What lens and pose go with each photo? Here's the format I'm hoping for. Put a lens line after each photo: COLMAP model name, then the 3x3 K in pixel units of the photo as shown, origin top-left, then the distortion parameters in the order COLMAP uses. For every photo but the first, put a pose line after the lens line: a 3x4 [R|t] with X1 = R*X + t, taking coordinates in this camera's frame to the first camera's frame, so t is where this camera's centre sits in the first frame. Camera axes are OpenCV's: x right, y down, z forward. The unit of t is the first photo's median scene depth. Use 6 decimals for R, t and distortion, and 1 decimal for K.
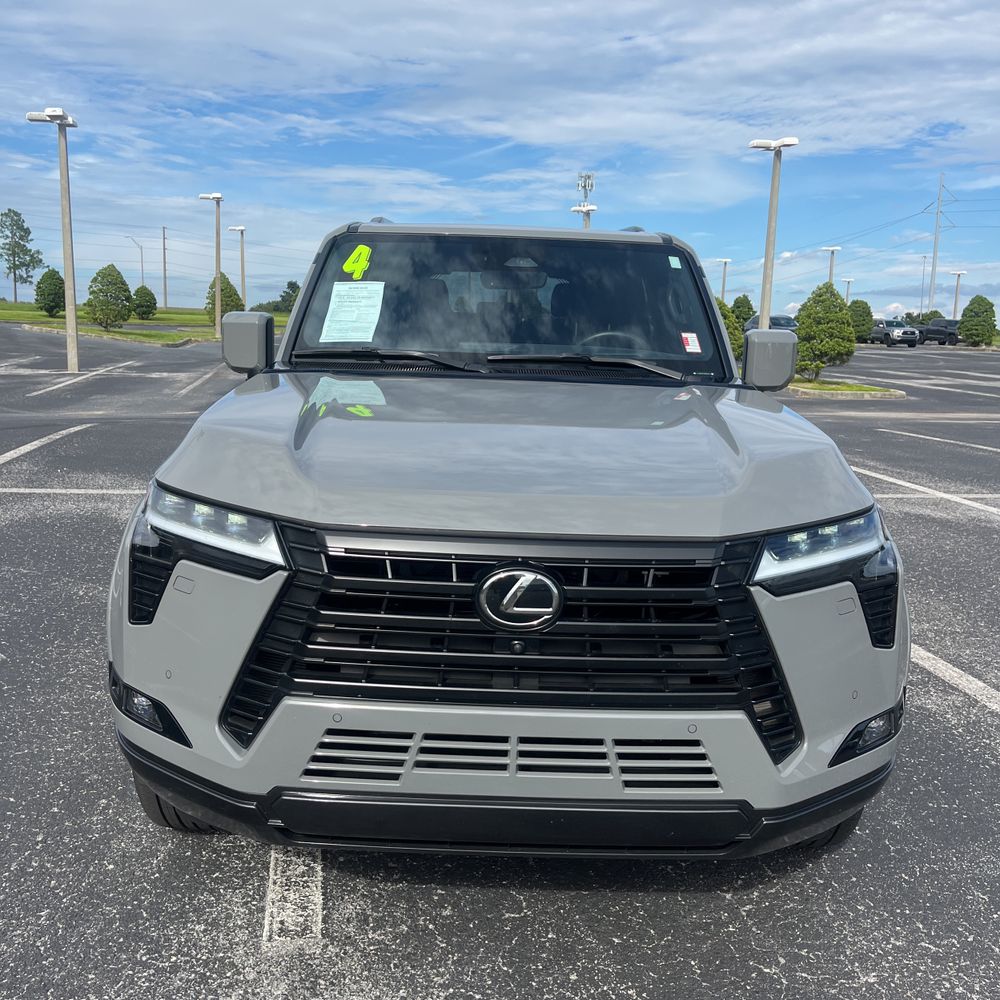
lens RADIAL K [[1009.0, 0, 498.4], [0, 1009.0, 493.1], [0, 0, 1]] dist [0.018220, 0.000000]
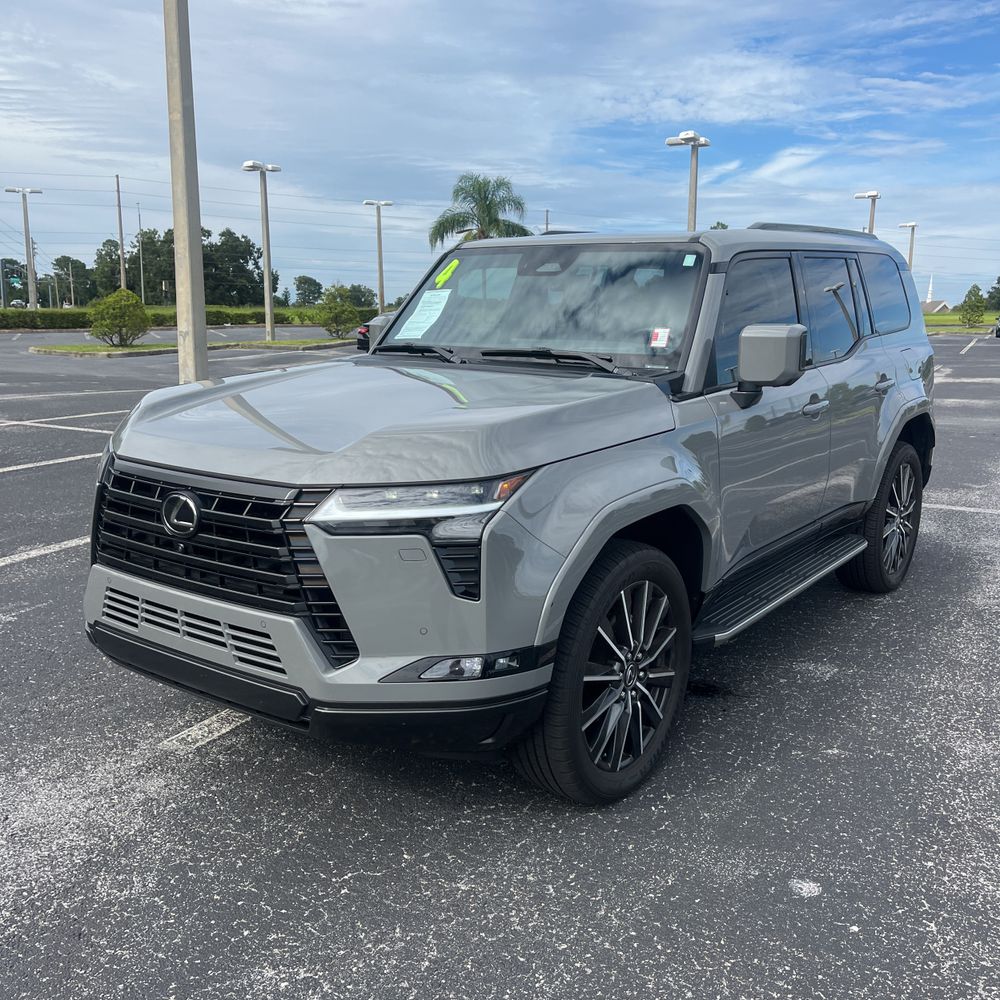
lens RADIAL K [[1009.0, 0, 506.6], [0, 1009.0, 505.0], [0, 0, 1]] dist [0.018220, 0.000000]
pose [[0.797517, 0.088547, -0.596763, 1.237100], [-0.082740, 0.995877, 0.037193, -0.000603], [0.597596, 0.019714, 0.801555, 0.117606]]
